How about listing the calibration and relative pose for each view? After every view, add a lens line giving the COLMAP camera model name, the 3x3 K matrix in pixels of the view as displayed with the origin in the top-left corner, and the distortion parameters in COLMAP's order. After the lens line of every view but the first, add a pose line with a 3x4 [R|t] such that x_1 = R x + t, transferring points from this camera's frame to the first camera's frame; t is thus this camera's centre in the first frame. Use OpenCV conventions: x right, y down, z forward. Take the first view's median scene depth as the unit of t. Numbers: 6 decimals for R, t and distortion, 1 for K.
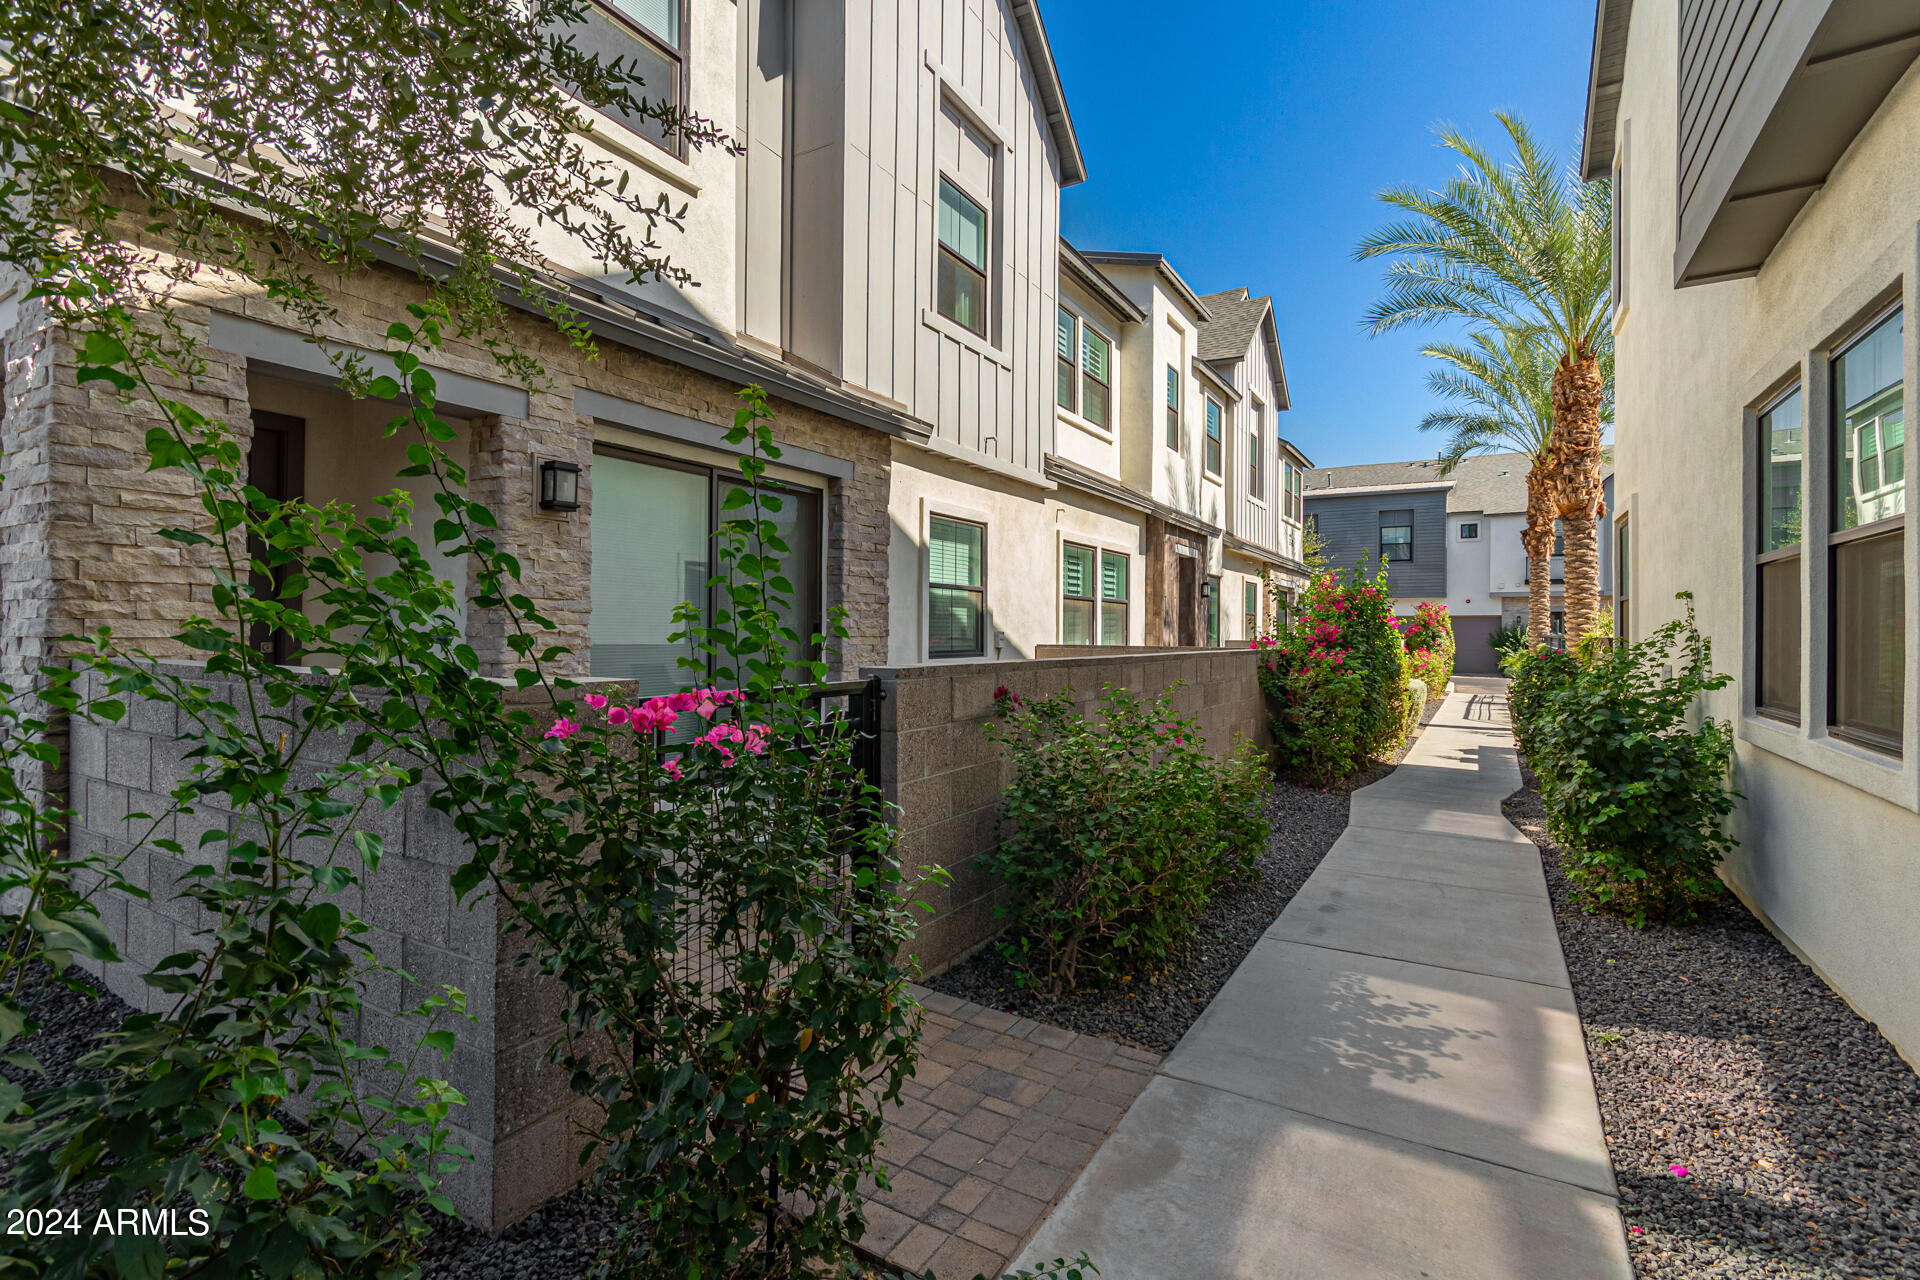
lens RADIAL K [[885.3, 0, 951.6], [0, 885.3, 636.2], [0, 0, 1]] dist [0.010388, -0.000861]
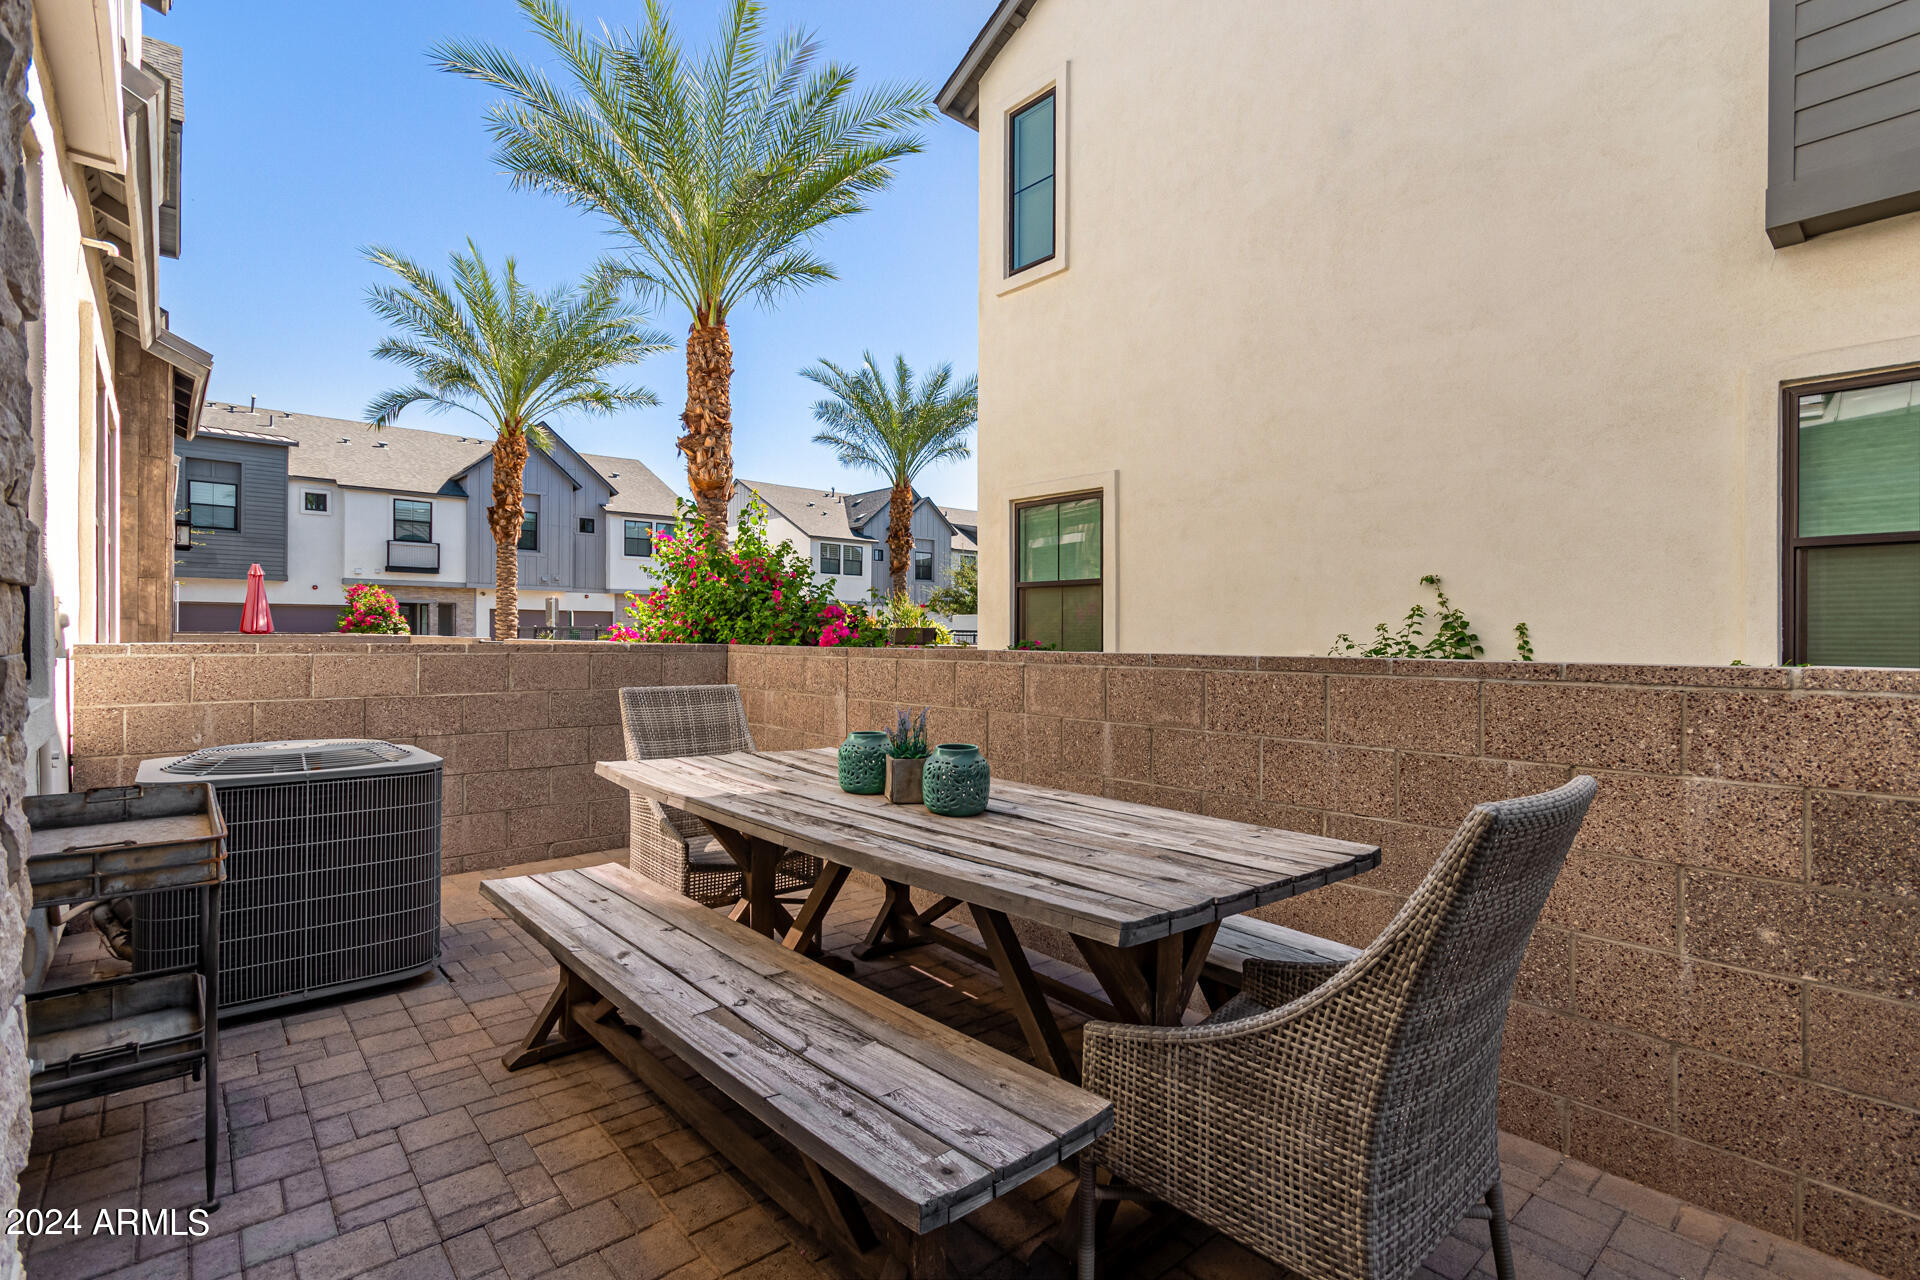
lens RADIAL K [[885.3, 0, 958.0], [0, 885.3, 637.2], [0, 0, 1]] dist [0.010388, -0.000861]
pose [[0.293828, -0.007911, 0.955826, -0.042753], [0.000379, 0.999967, 0.008160, 0.001233], [-0.955858, -0.002035, 0.293821, 0.241130]]
